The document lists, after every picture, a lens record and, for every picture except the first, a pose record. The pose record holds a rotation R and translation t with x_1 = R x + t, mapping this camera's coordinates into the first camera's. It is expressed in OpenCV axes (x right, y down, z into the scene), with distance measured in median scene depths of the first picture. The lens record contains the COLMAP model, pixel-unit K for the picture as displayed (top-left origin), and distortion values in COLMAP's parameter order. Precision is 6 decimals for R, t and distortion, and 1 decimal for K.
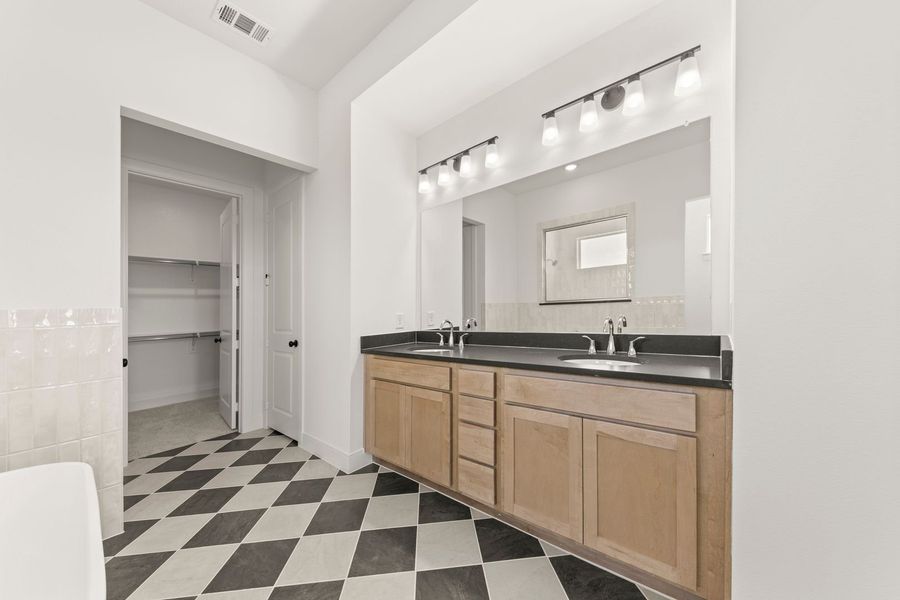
lens RADIAL K [[315.3, 0, 452.6], [0, 315.3, 301.9], [0, 0, 1]] dist [0.005699, -0.000080]
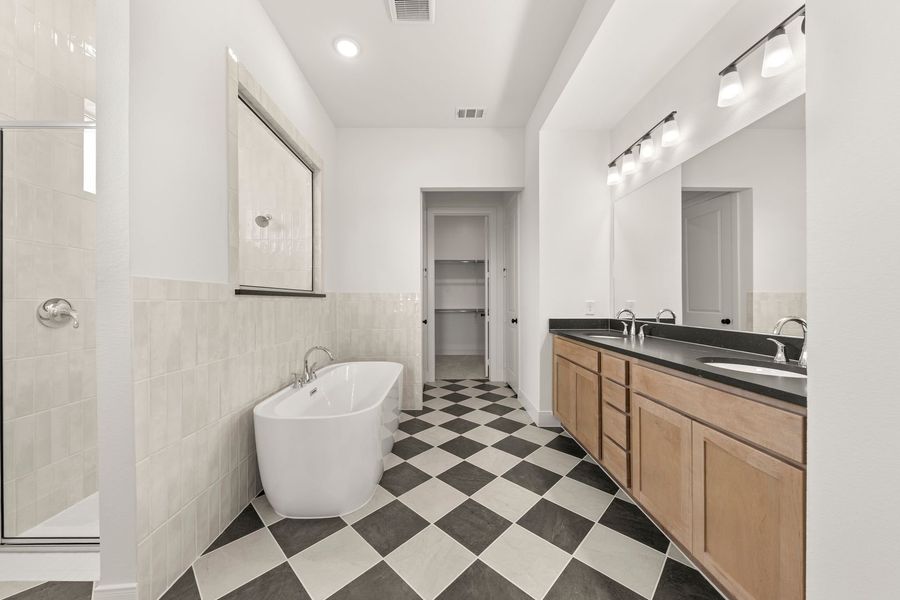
lens RADIAL K [[315.8, 0, 446.1], [0, 315.8, 291.3], [0, 0, 1]] dist [0.000065, -0.000052]
pose [[0.647992, 0.014825, -0.761503, 0.402425], [-0.003497, 0.999858, 0.016490, -0.015582], [0.761639, -0.008022, 0.647951, -0.096747]]
